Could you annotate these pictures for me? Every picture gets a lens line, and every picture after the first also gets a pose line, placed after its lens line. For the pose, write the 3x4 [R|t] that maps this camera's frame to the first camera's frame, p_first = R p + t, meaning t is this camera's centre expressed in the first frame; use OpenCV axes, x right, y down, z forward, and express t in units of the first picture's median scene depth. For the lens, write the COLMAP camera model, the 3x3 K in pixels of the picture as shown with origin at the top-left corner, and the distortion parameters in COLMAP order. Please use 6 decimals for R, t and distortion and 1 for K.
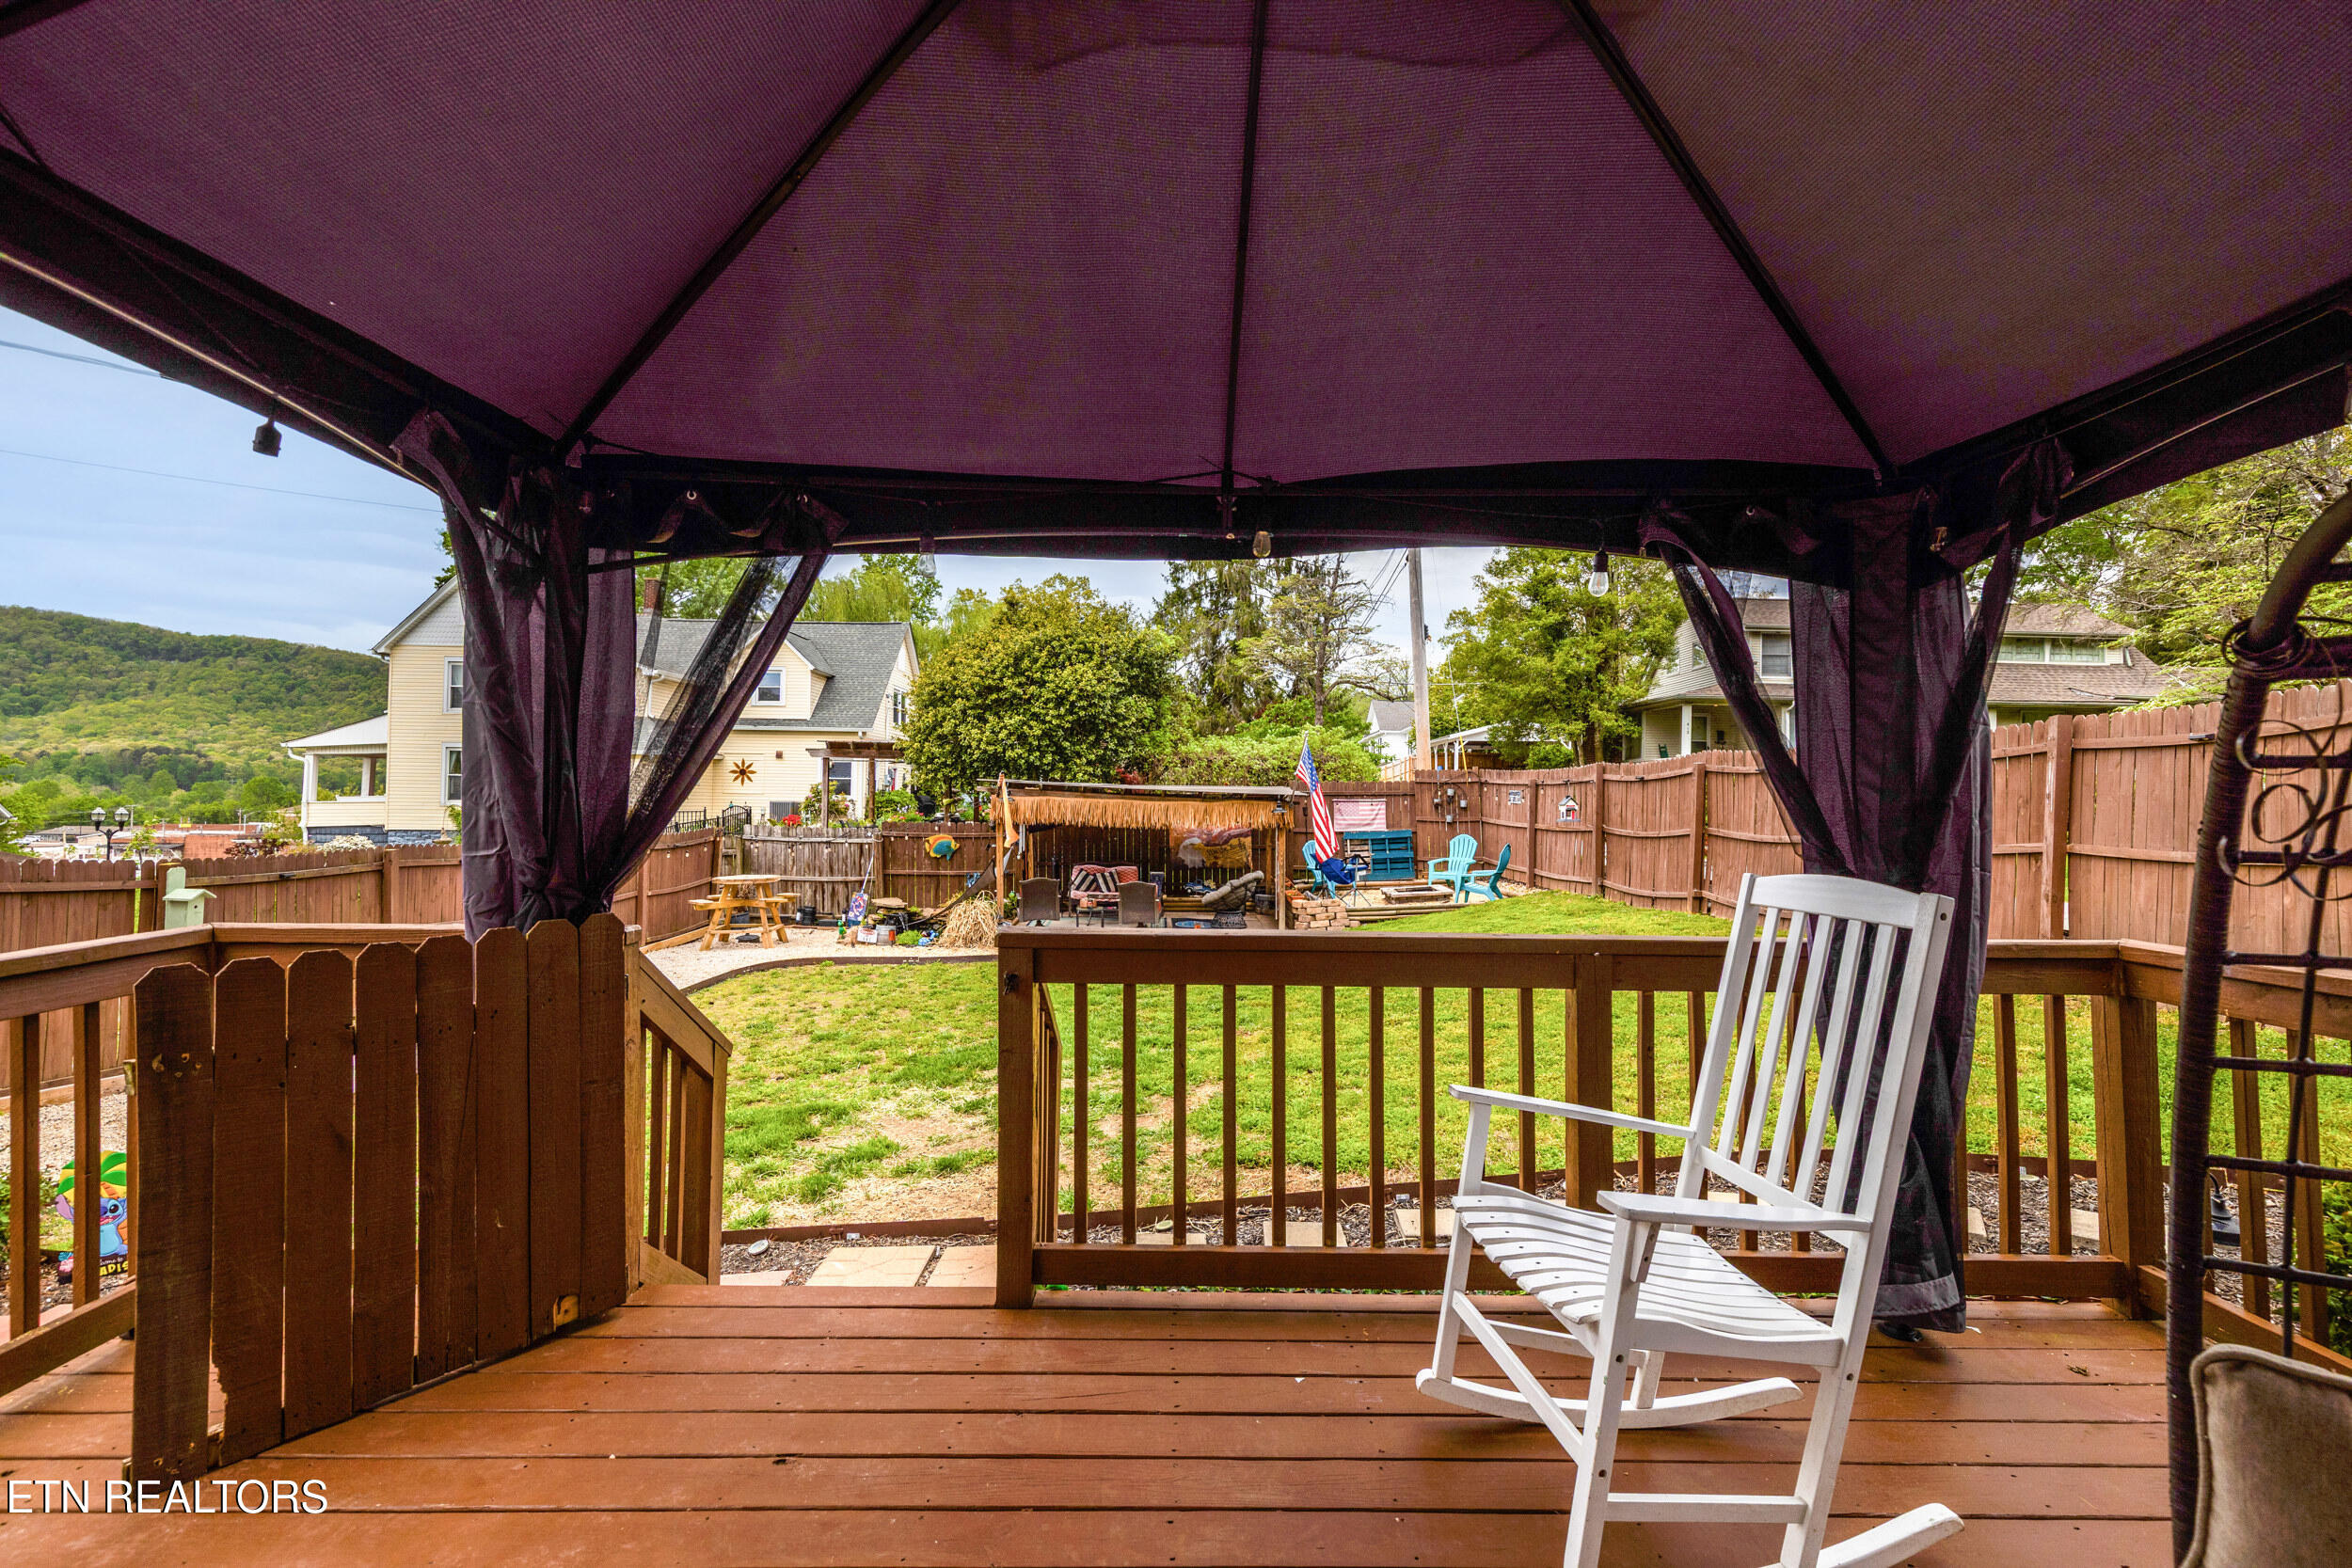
lens RADIAL K [[1050.8, 0, 1176.0], [0, 1050.8, 784.0], [0, 0, 1]] dist [0.002358, -0.000057]
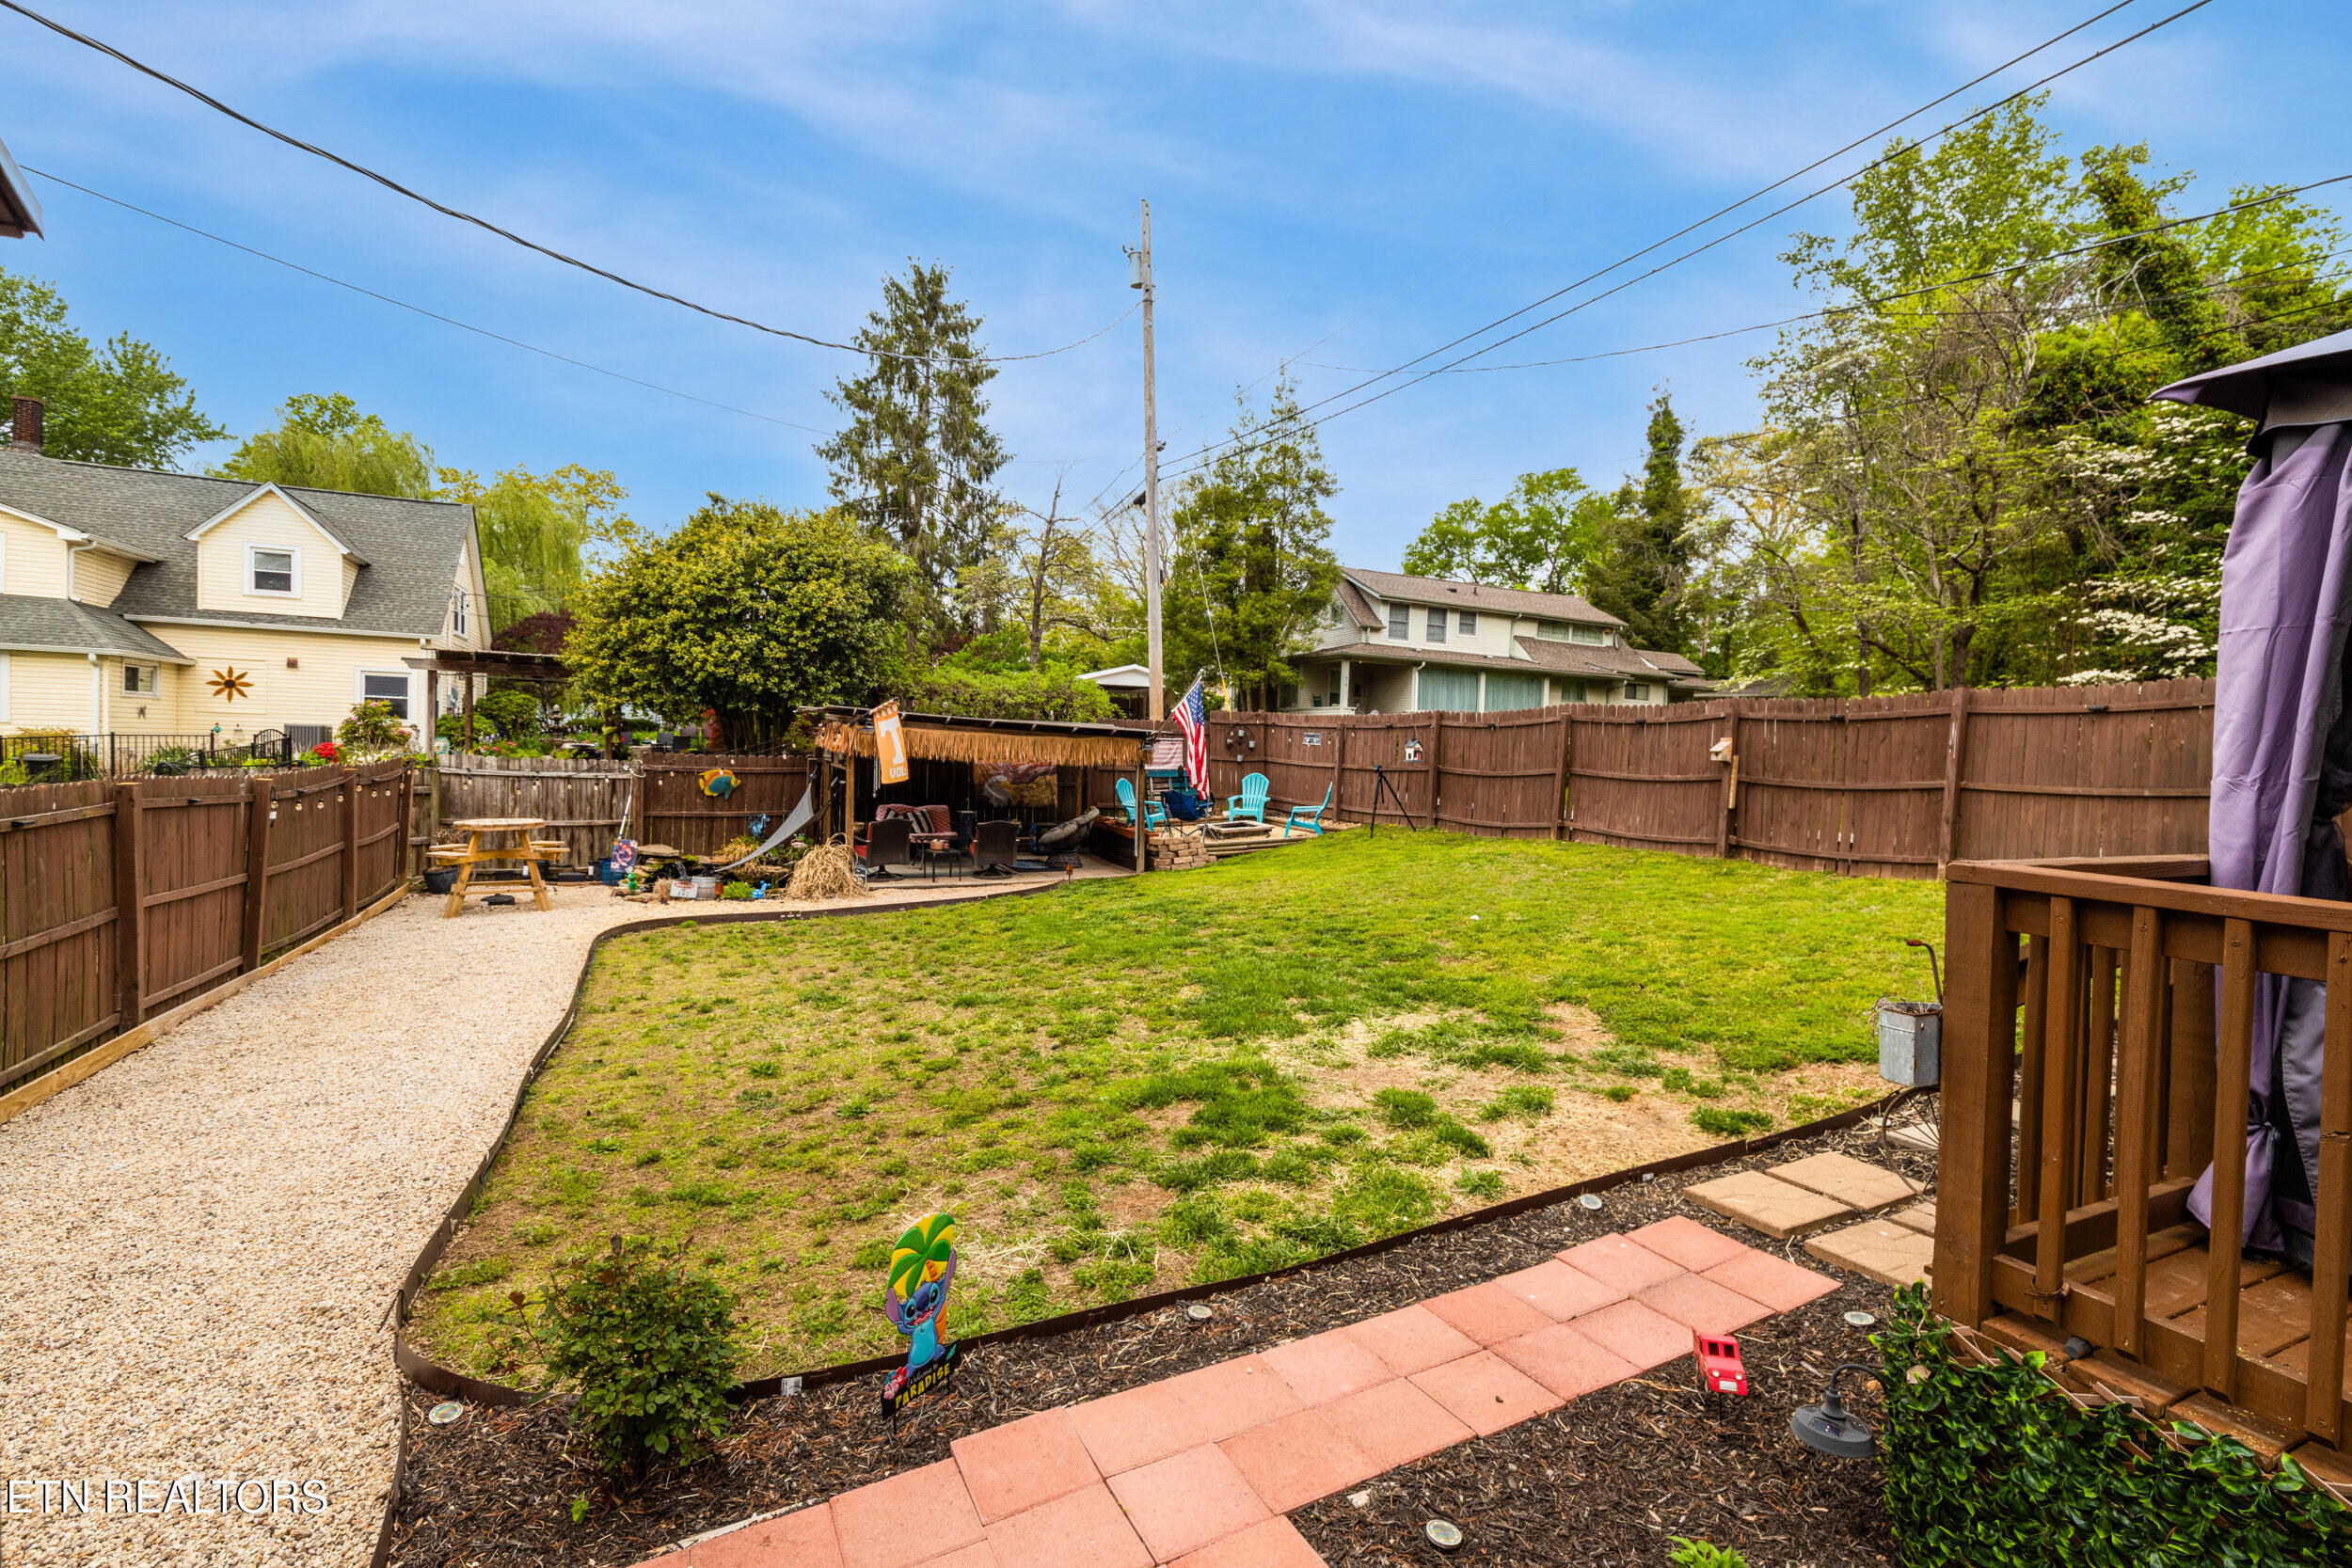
lens RADIAL K [[1050.8, 0, 1176.0], [0, 1050.8, 784.0], [0, 0, 1]] dist [0.002358, -0.000057]
pose [[0.903306, 0.001978, 0.428992, -0.250911], [-0.026714, 0.998308, 0.051648, 0.005954], [-0.428164, -0.058114, 0.901831, 0.072590]]
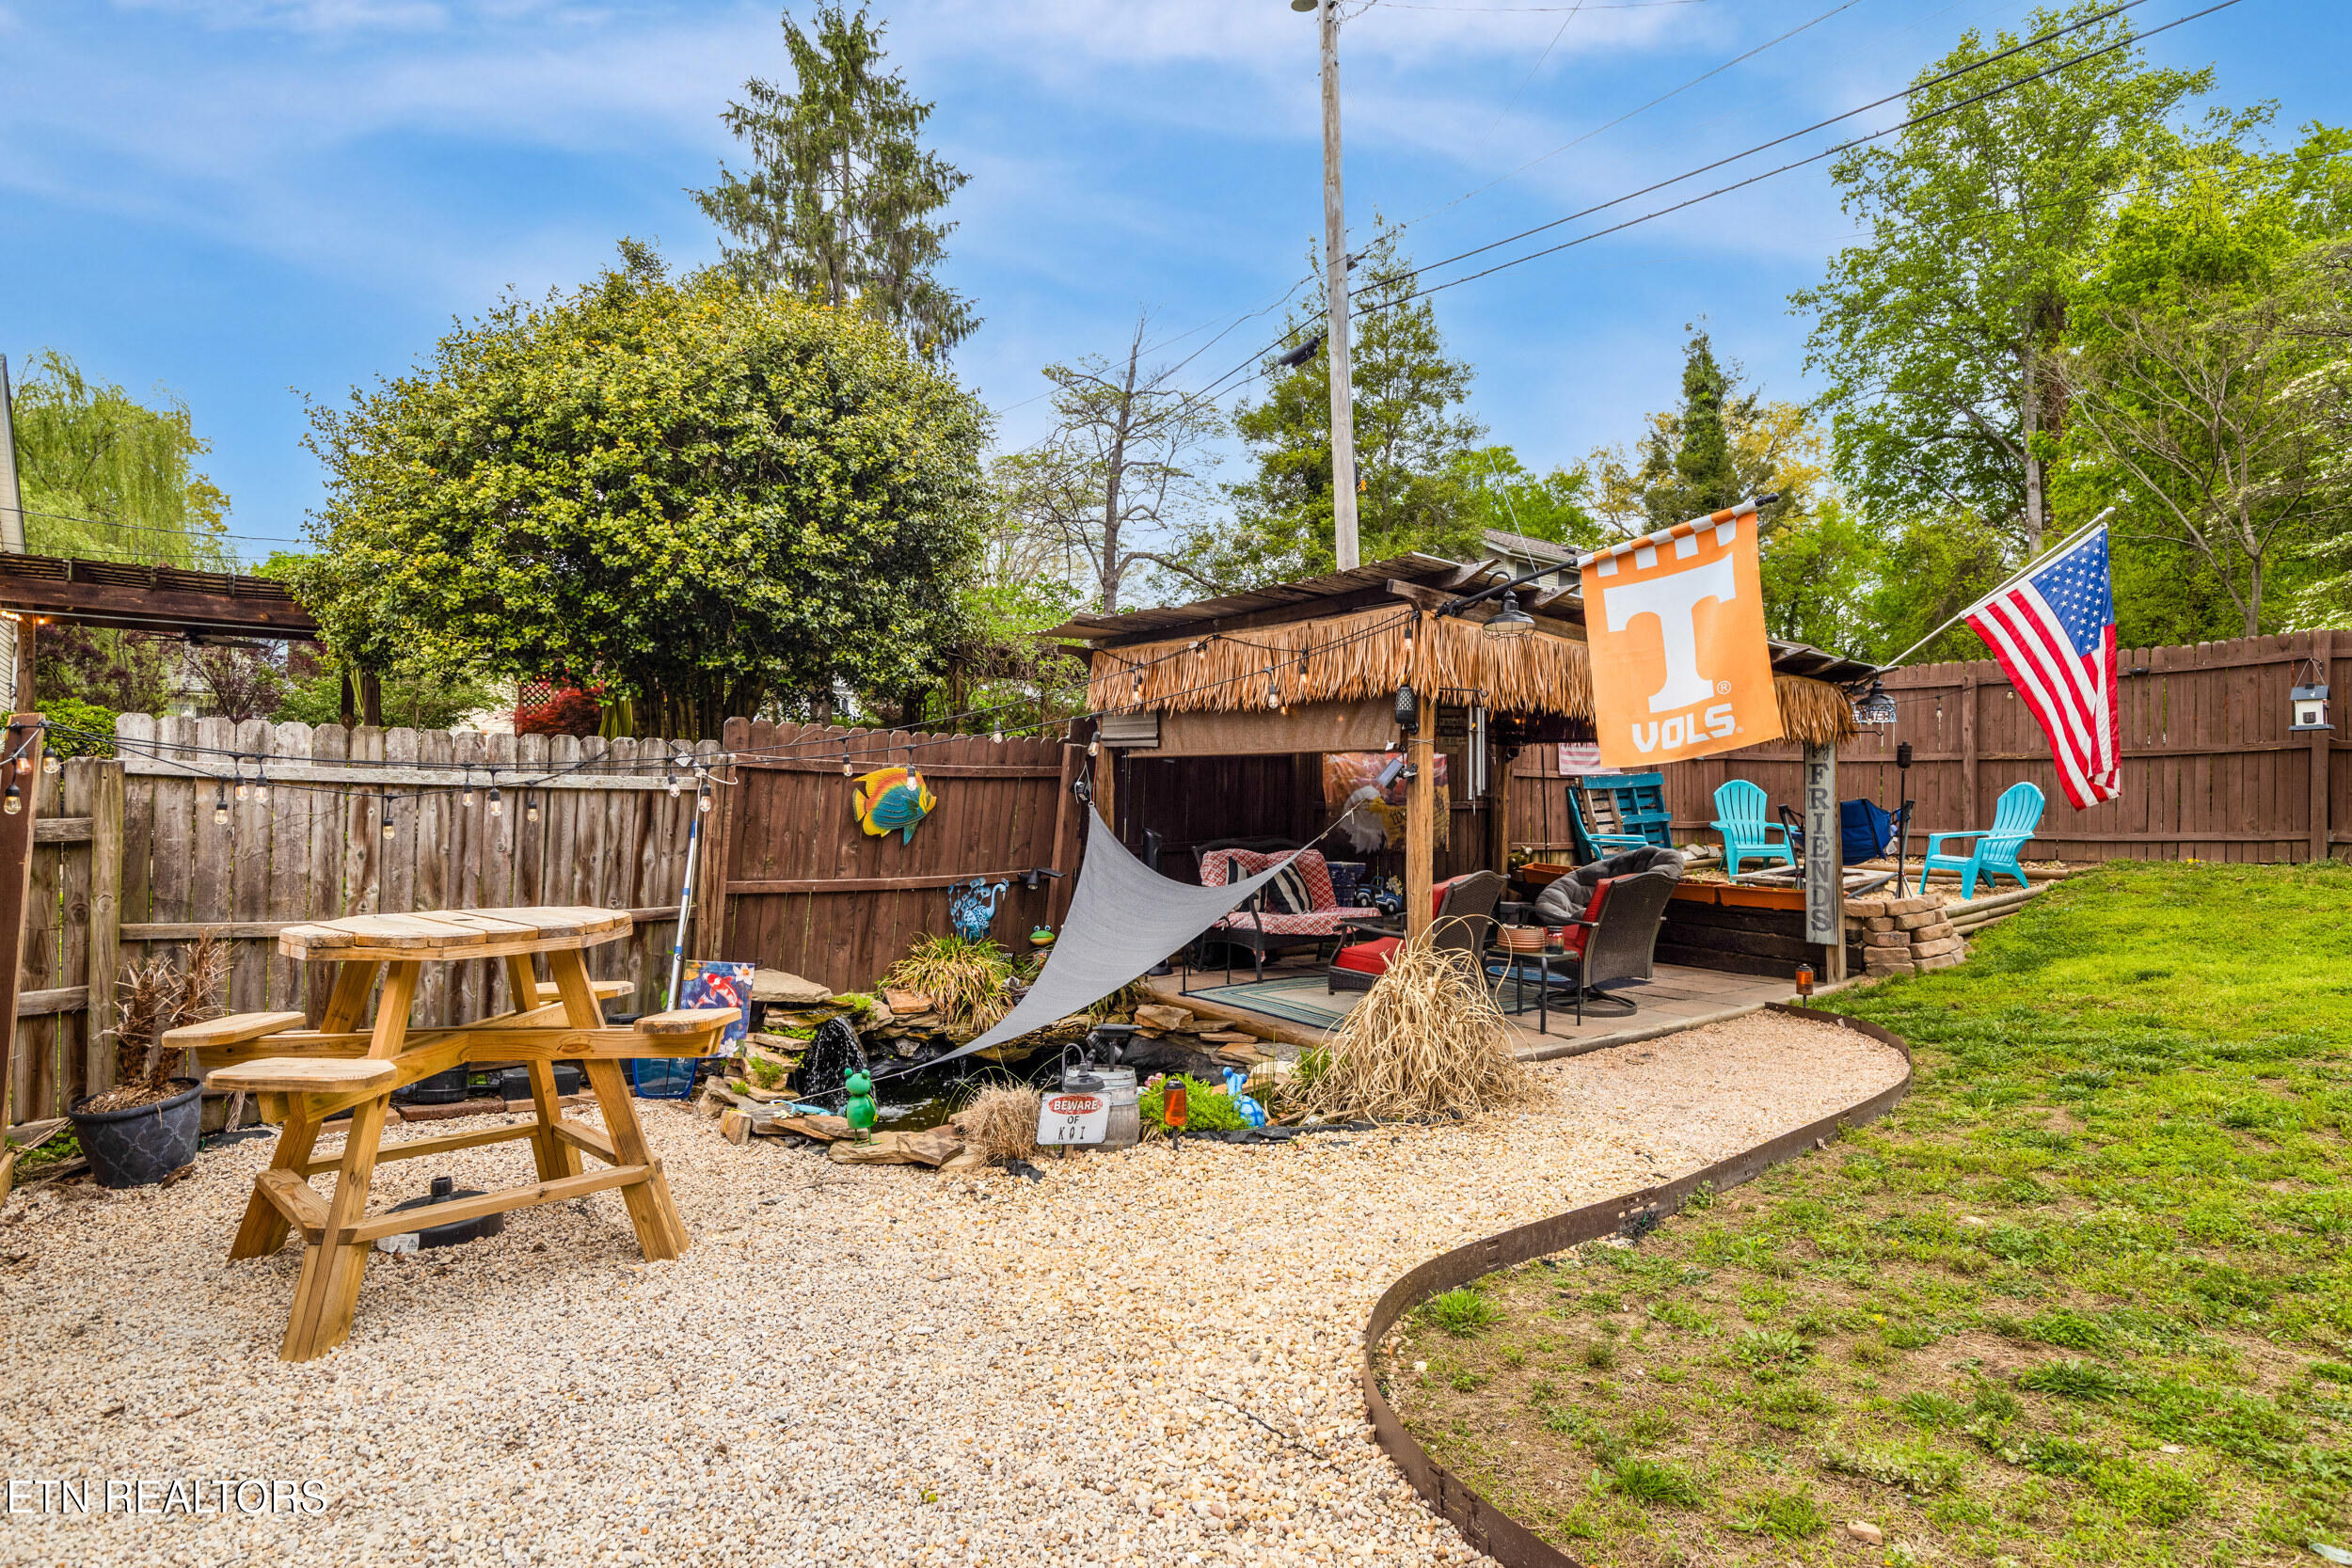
lens RADIAL K [[1263.4, 0, 1176.0], [0, 1263.4, 784.0], [0, 0, 1]] dist [-0.016672, 0.000245]
pose [[0.800764, 0.006456, 0.598945, -0.385093], [-0.007251, 0.999973, -0.001085, 0.052384], [-0.598936, -0.003474, 0.800790, 0.619679]]
